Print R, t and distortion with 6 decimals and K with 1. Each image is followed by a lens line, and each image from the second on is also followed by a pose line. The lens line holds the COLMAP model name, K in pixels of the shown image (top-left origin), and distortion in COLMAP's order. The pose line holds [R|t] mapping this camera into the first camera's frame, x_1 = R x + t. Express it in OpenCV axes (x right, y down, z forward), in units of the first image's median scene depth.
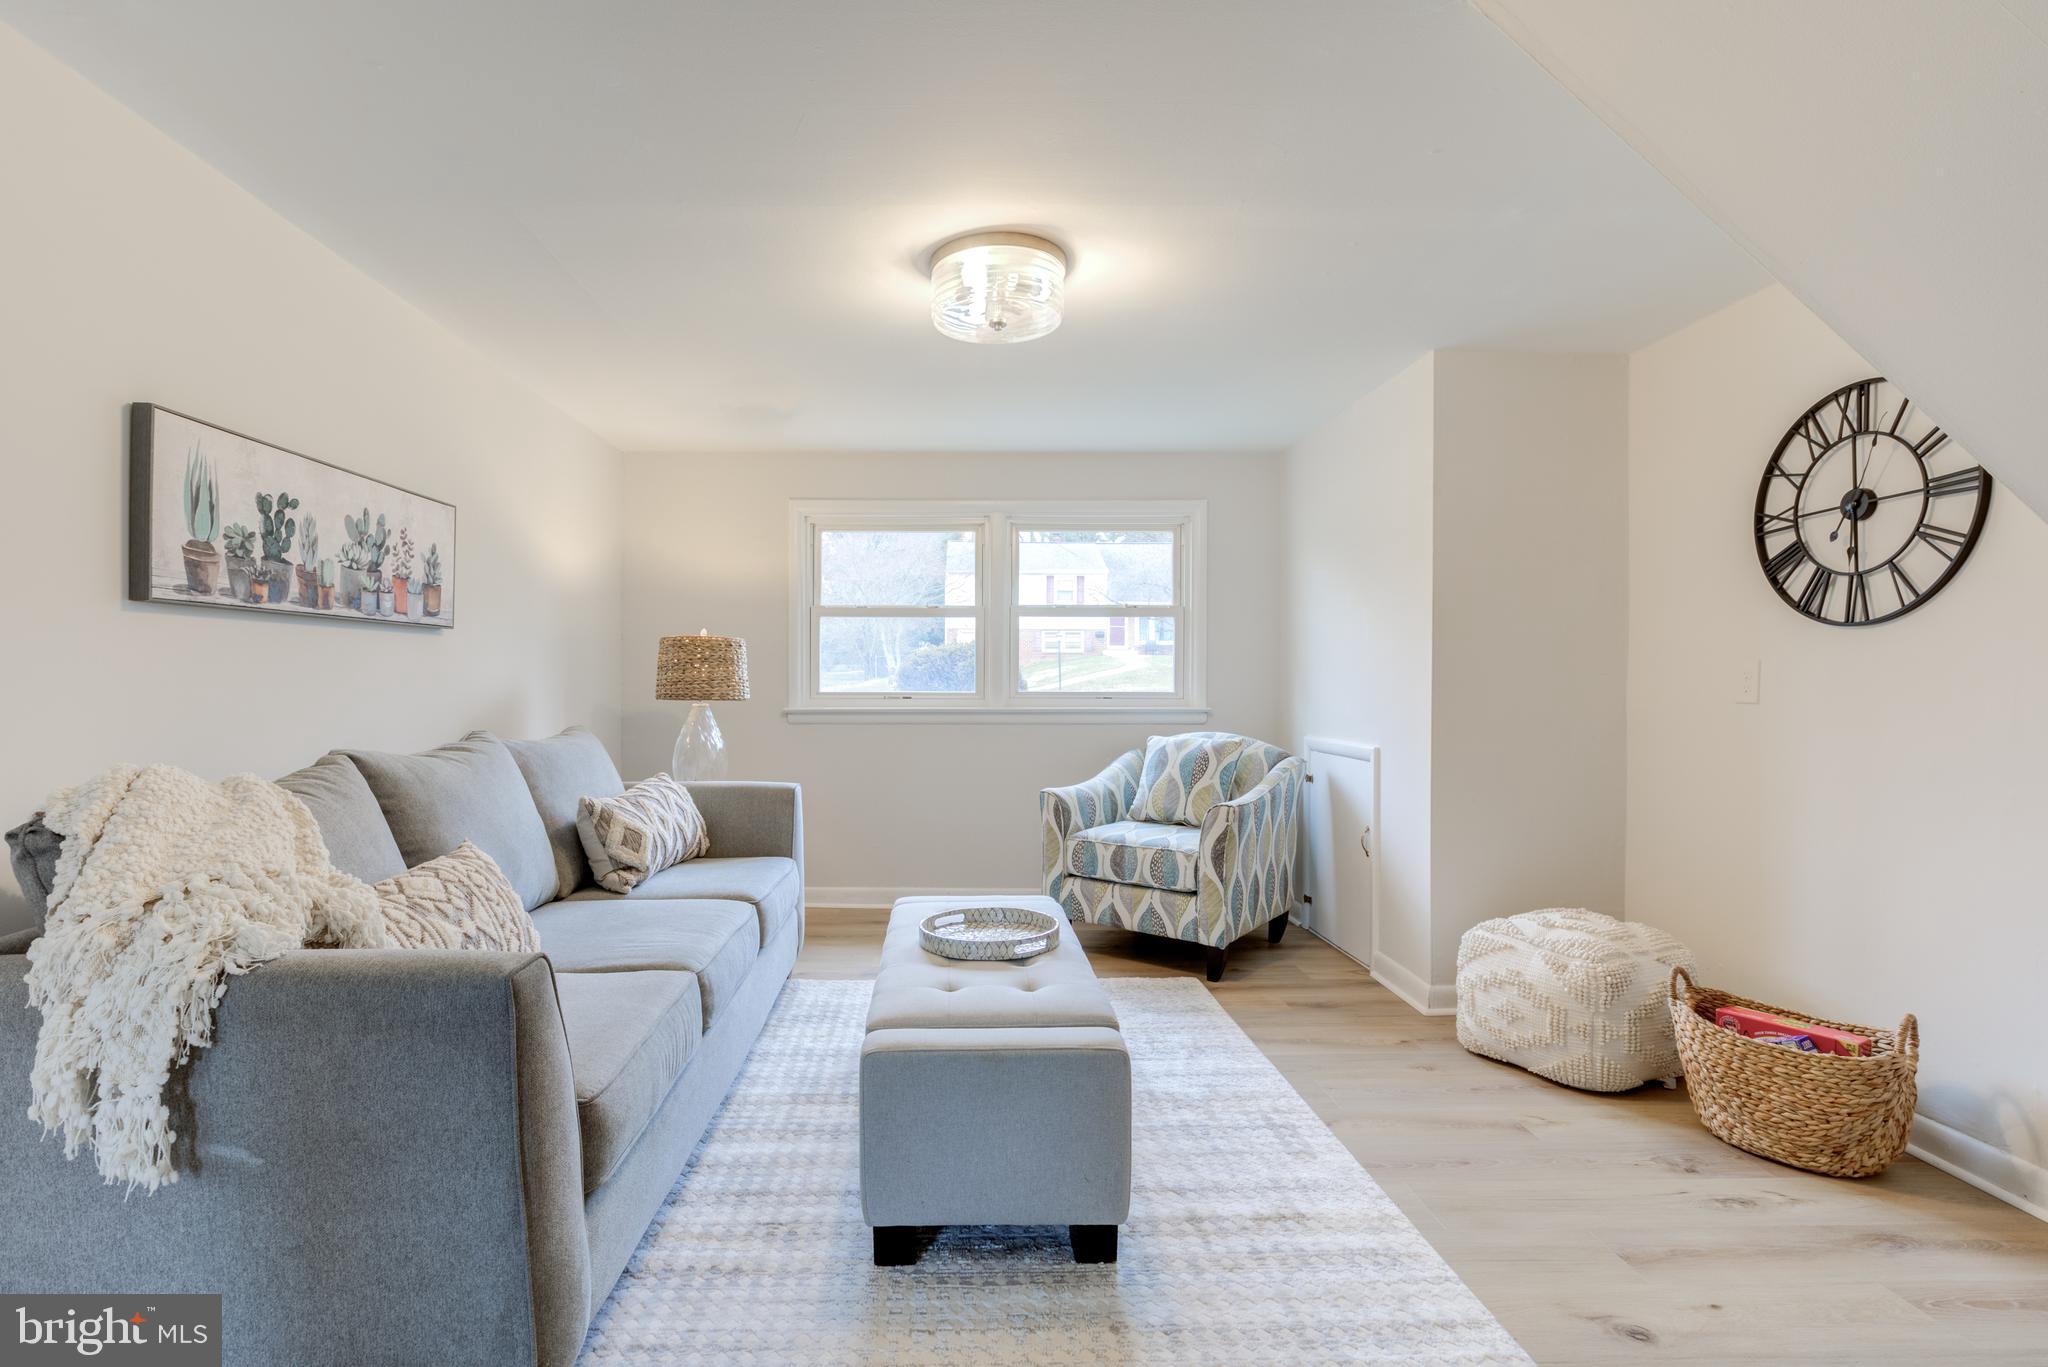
lens RADIAL K [[986.9, 0, 1023.0], [0, 986.9, 672.8], [0, 0, 1]] dist [-0.003357, 0.004342]
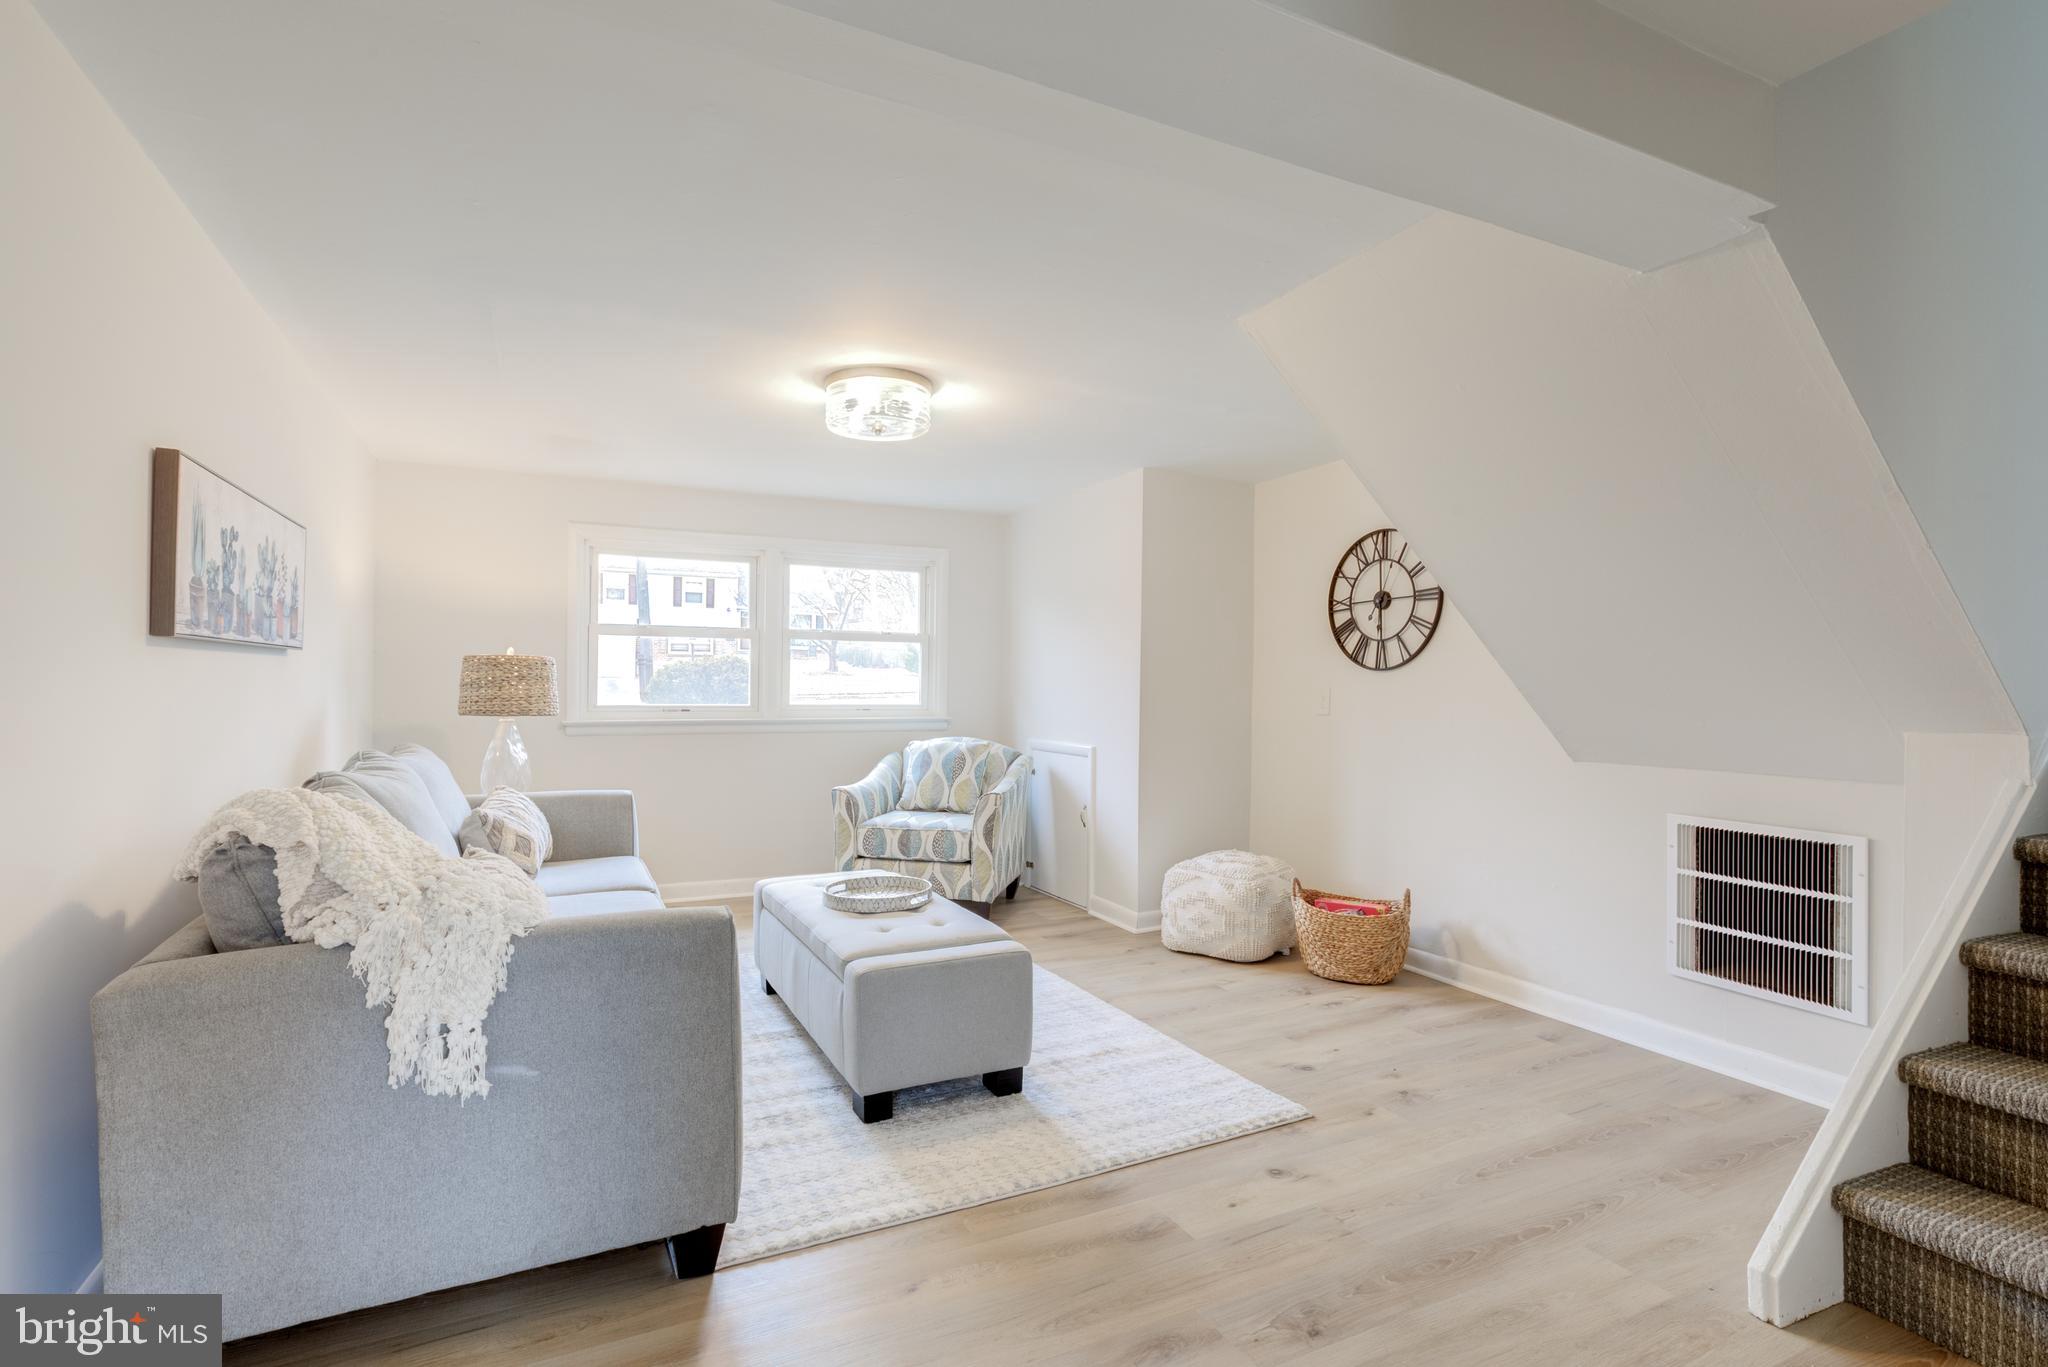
lens RADIAL K [[938.2, 0, 1073.4], [0, 938.2, 680.9], [0, 0, 1]] dist [-0.002048, 0.000438]
pose [[0.903414, 0.008096, 0.428693, -0.317742], [-0.010478, 0.999940, 0.003196, -0.027632], [-0.428642, -0.007379, 0.903444, -0.231288]]
